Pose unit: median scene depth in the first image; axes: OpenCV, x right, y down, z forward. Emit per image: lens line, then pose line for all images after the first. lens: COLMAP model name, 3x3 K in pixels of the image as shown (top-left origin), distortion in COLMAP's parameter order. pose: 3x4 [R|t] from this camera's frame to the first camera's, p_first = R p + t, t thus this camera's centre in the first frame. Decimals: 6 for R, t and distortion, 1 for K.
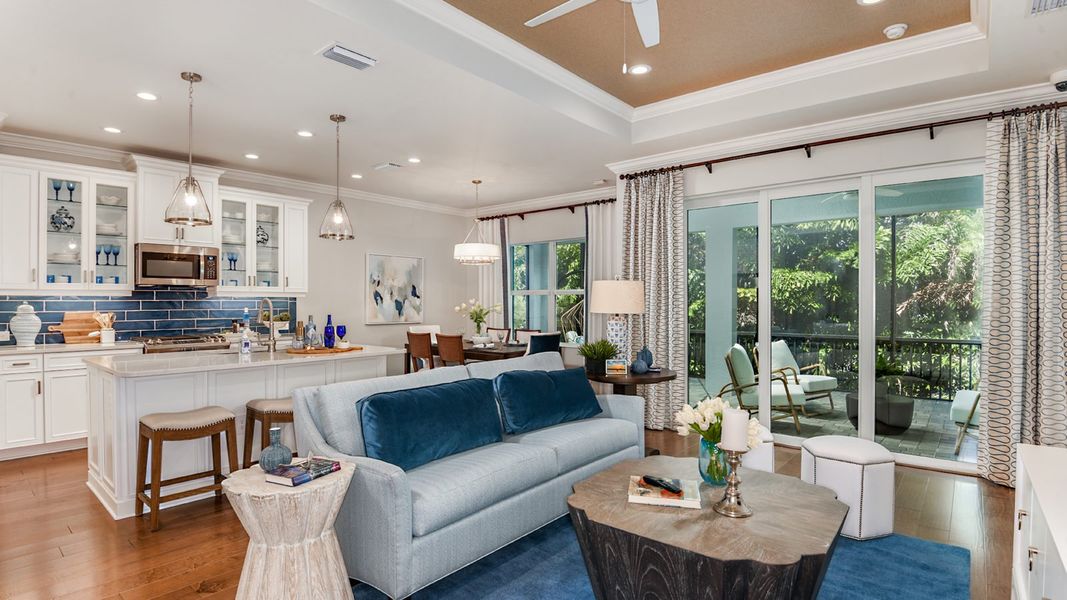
lens RADIAL K [[529.3, 0, 532.2], [0, 529.3, 307.6], [0, 0, 1]] dist [-0.067609, 0.000832]
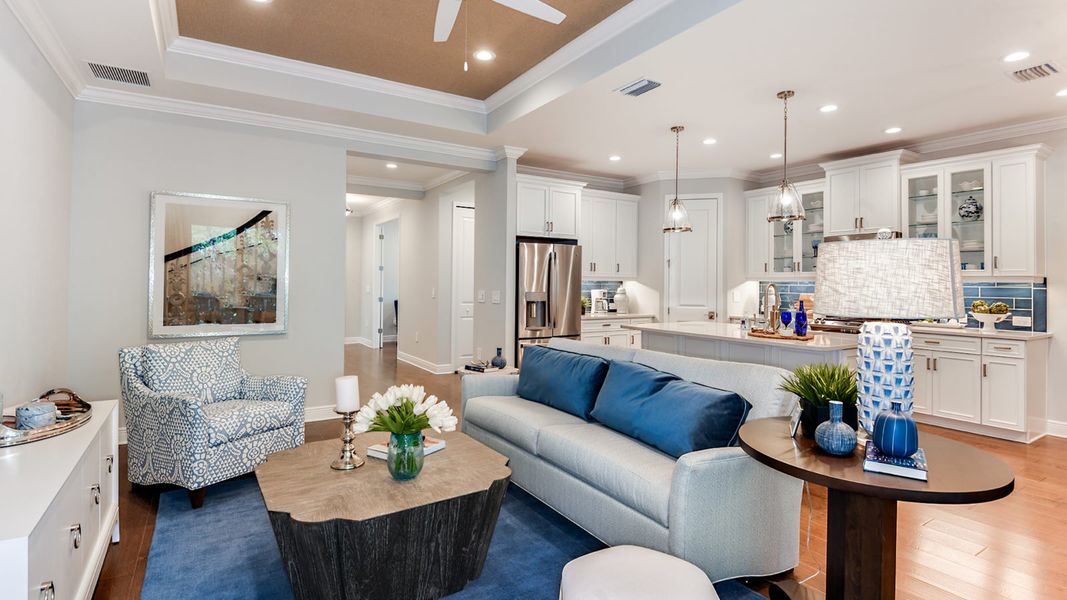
lens RADIAL K [[506.3, 0, 531.8], [0, 506.3, 274.6], [0, 0, 1]] dist [-0.000350, -0.000516]
pose [[-0.315908, -0.018930, -0.948601, 0.520614], [-0.021179, 0.999693, -0.012897, -0.009008], [0.948553, 0.016016, -0.316212, 0.680364]]
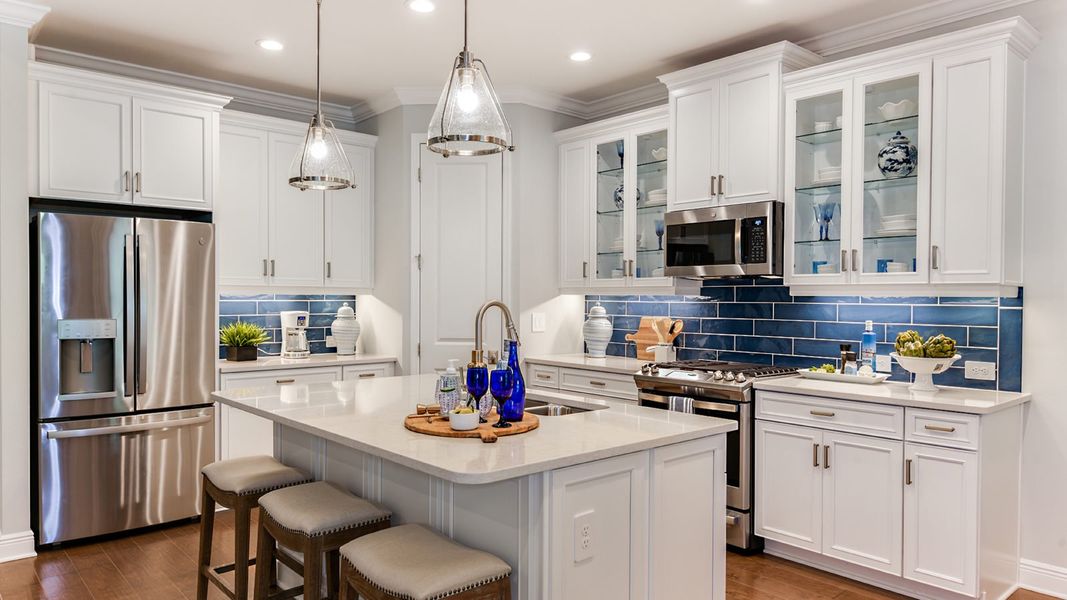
lens RADIAL K [[707.8, 0, 533.5], [0, 707.8, 300.0], [0, 0, 1]] dist [0.054550, -0.005595]
pose [[-0.146349, 0.002932, -0.989229, 0.127321], [-0.017794, 0.999826, 0.005596, -0.017582], [0.989073, 0.018422, -0.146272, 0.903458]]
